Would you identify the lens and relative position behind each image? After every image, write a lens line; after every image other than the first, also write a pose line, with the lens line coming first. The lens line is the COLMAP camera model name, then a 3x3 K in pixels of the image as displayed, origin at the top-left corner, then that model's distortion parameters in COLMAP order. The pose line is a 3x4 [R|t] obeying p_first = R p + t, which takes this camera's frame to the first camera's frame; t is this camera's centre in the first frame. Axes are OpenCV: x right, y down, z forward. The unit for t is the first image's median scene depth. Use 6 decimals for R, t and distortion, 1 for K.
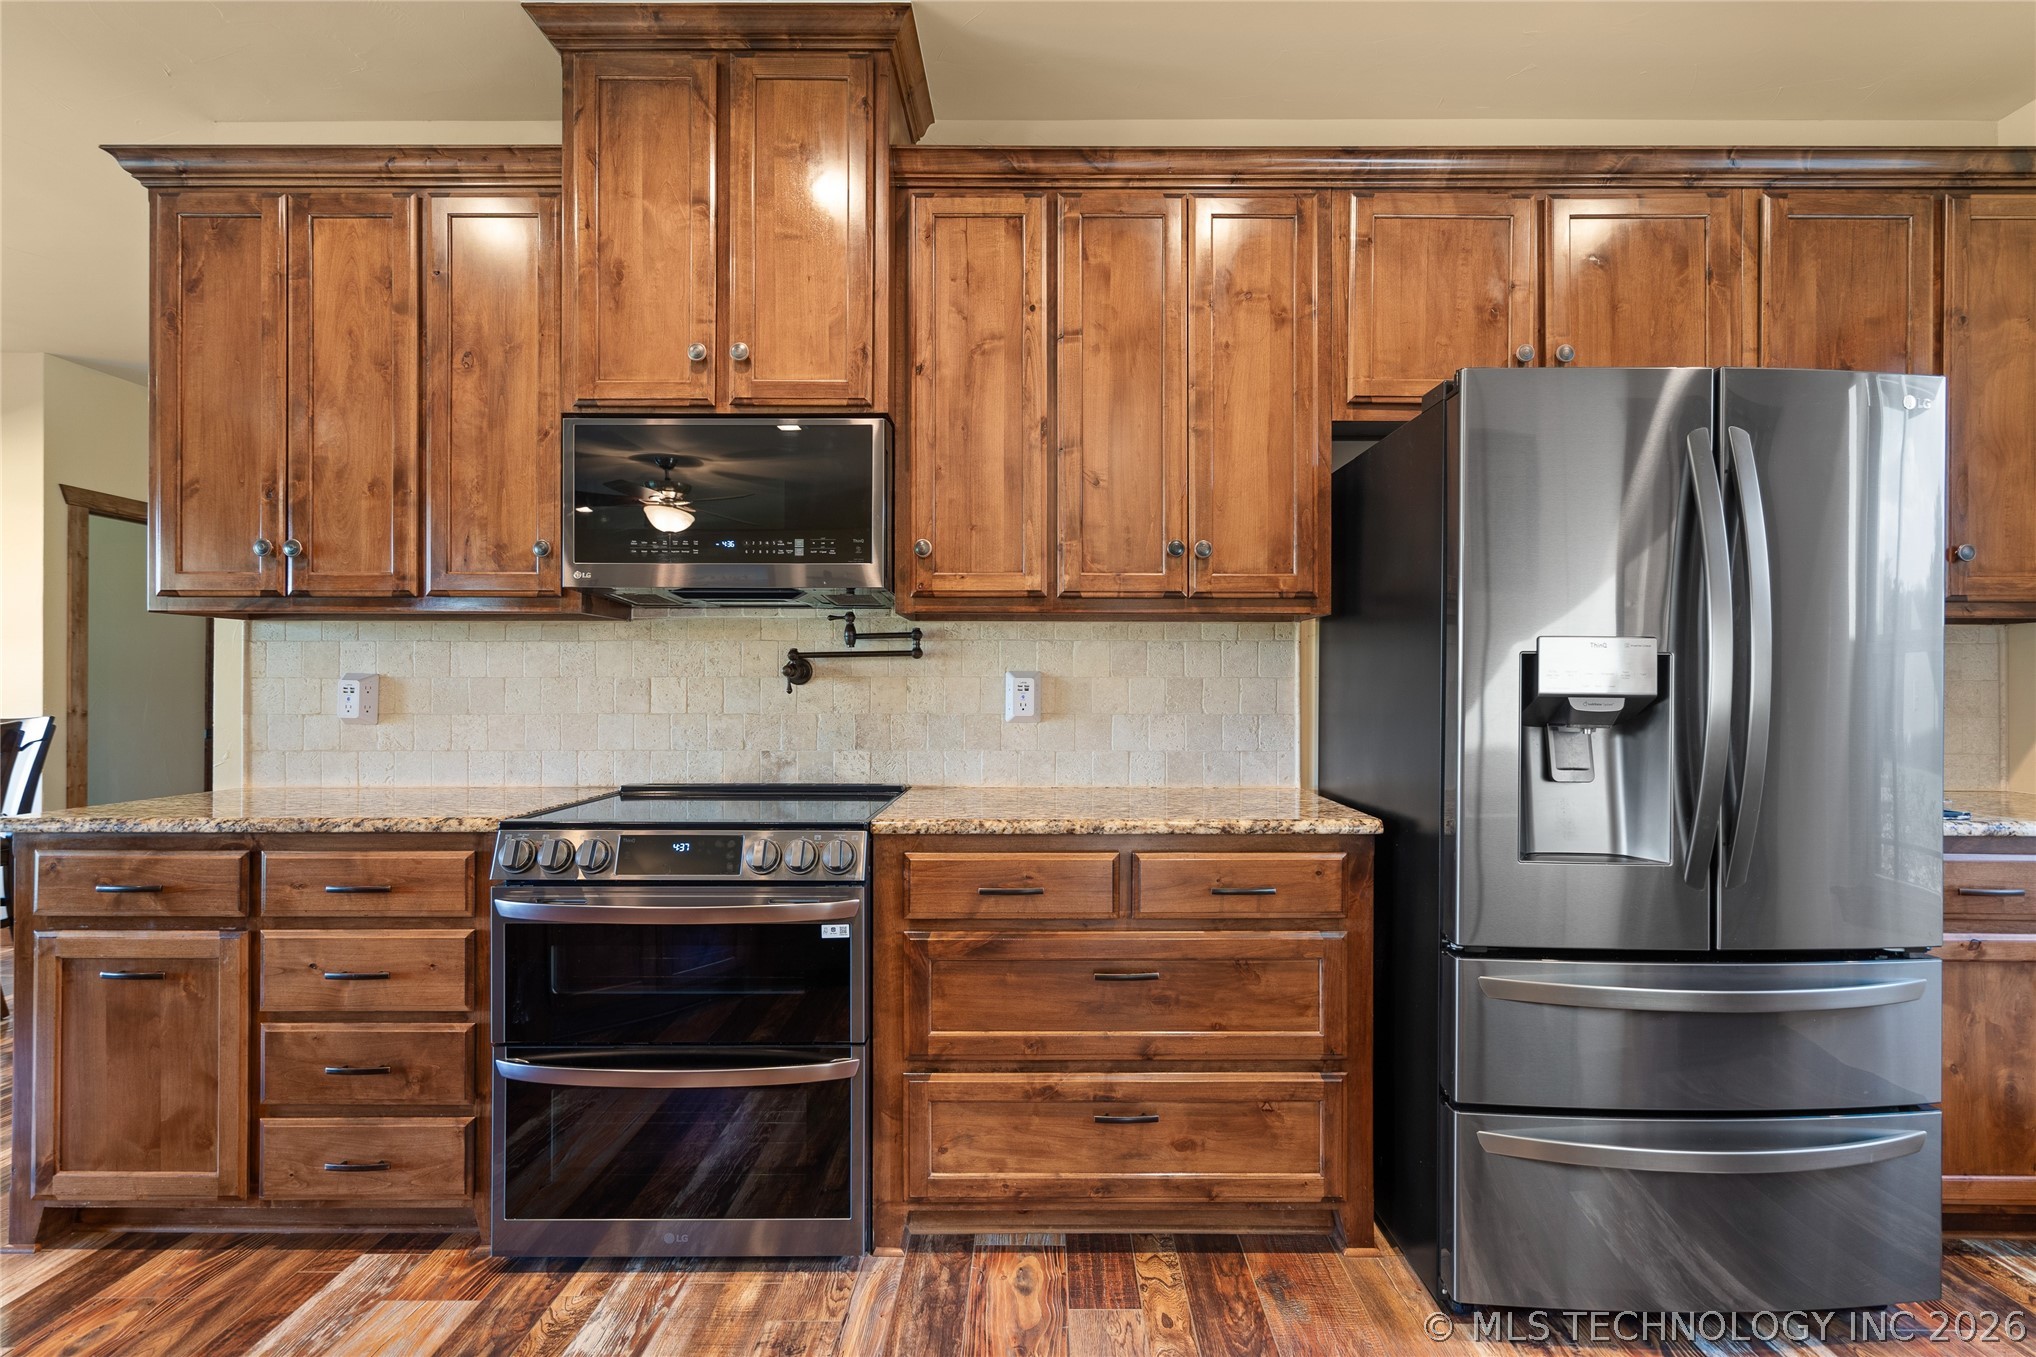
lens RADIAL K [[965.2, 0, 1021.3], [0, 965.2, 675.6], [0, 0, 1]] dist [0.000206, -0.000526]
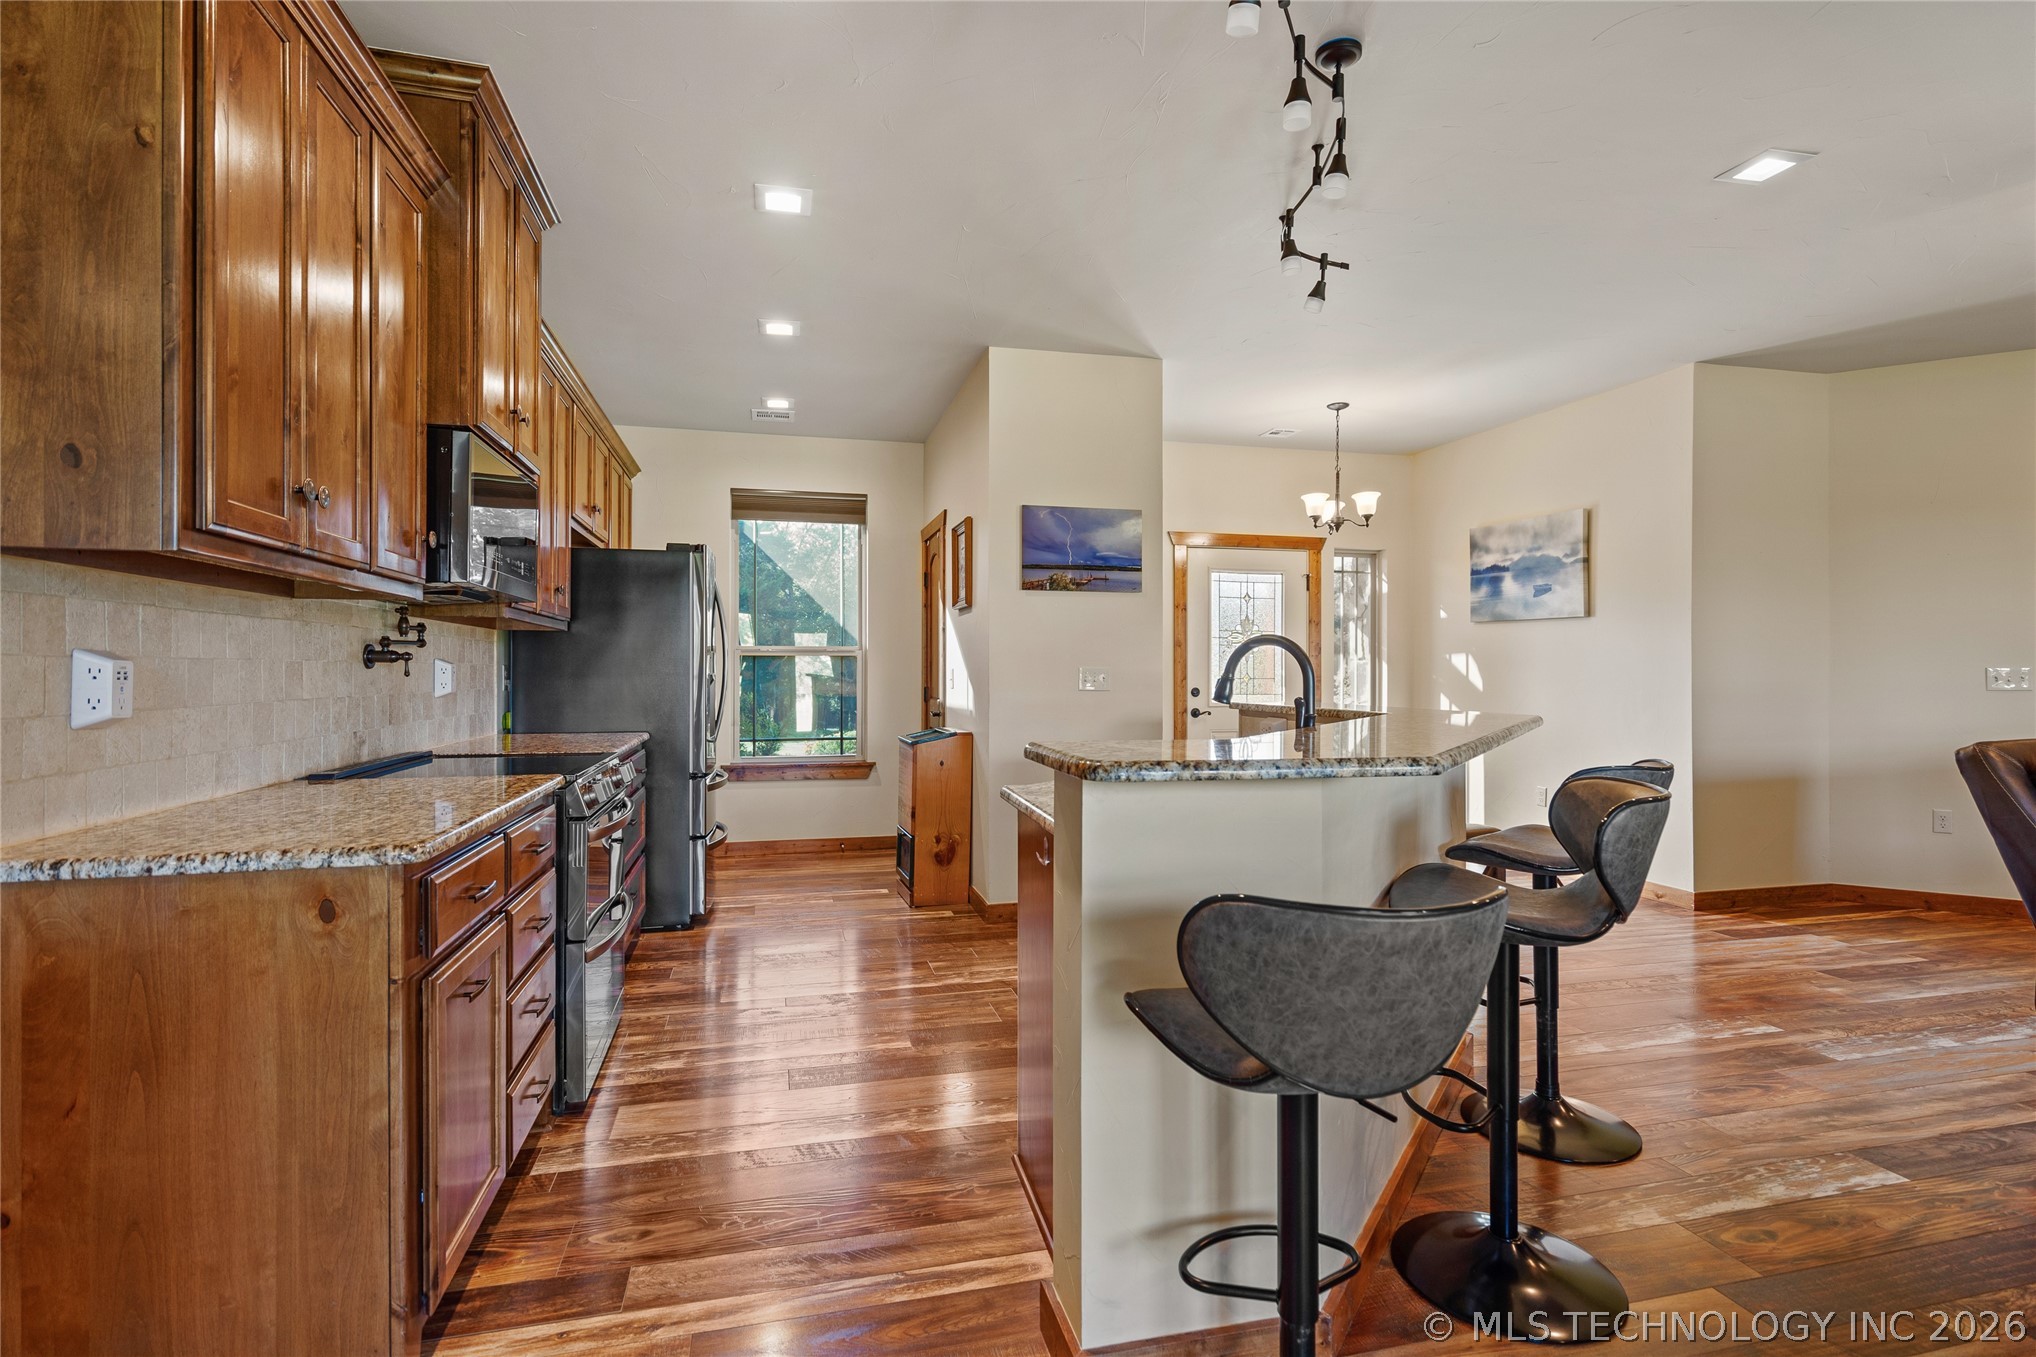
lens RADIAL K [[965.2, 0, 1018.3], [0, 965.2, 676.6], [0, 0, 1]] dist [0.000206, -0.000526]
pose [[-0.247069, -0.006309, 0.968977, -1.648237], [0.000262, 0.999978, 0.006577, 0.012820], [-0.968998, 0.001879, -0.247062, 0.629211]]
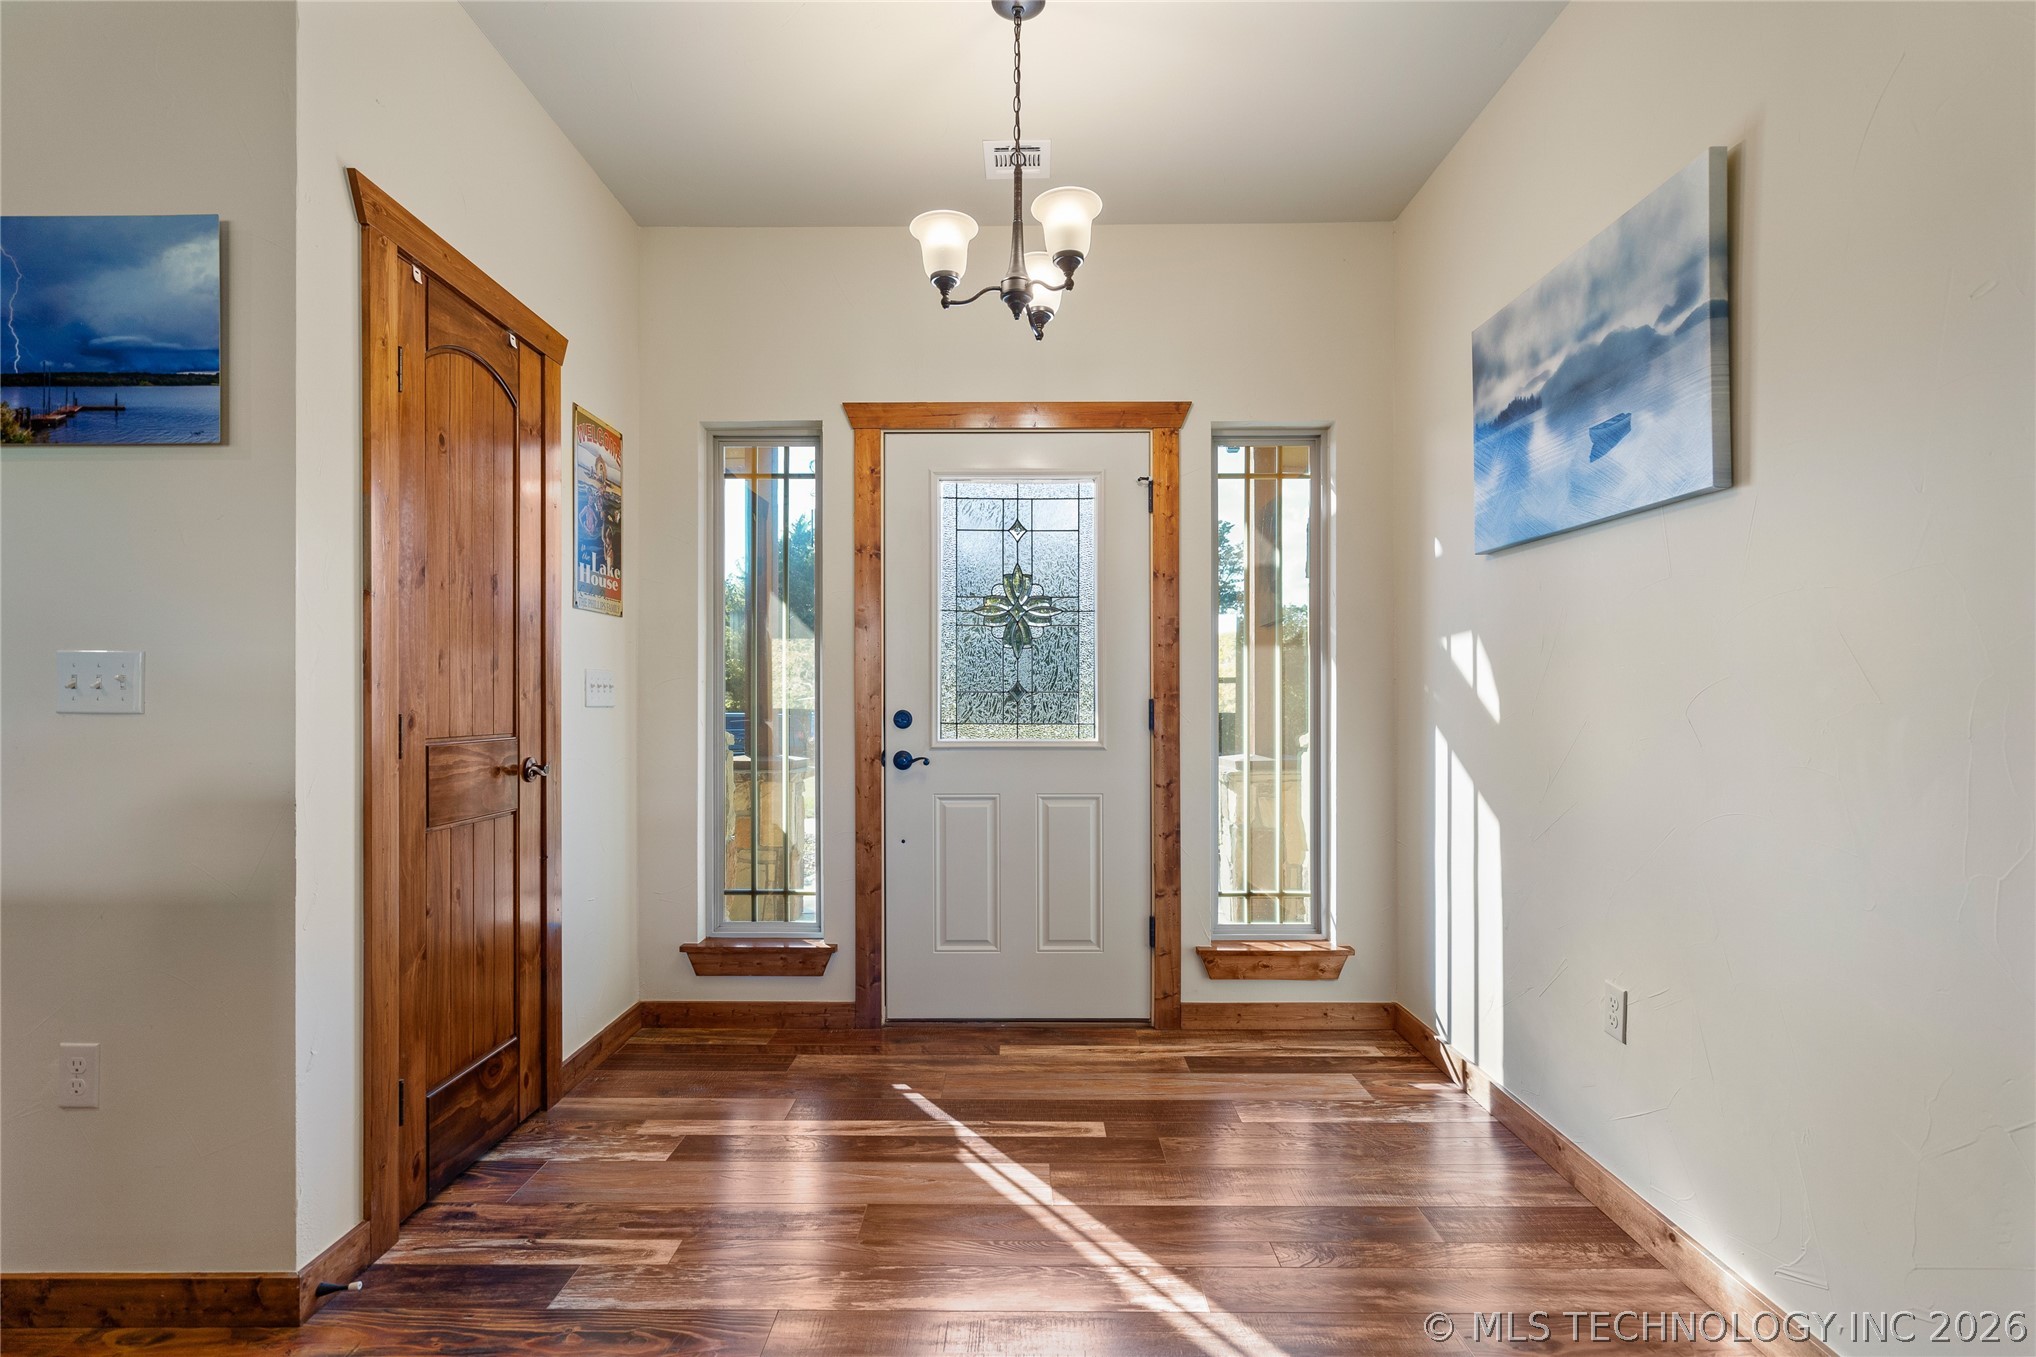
lens RADIAL K [[965.2, 0, 1017.7], [0, 965.2, 678.2], [0, 0, 1]] dist [0.000206, -0.000526]
pose [[0.013285, 0.017305, 0.999762, -1.646142], [-0.001541, 0.999849, -0.017286, 0.012869], [-0.999911, -0.001311, 0.013310, 0.626773]]
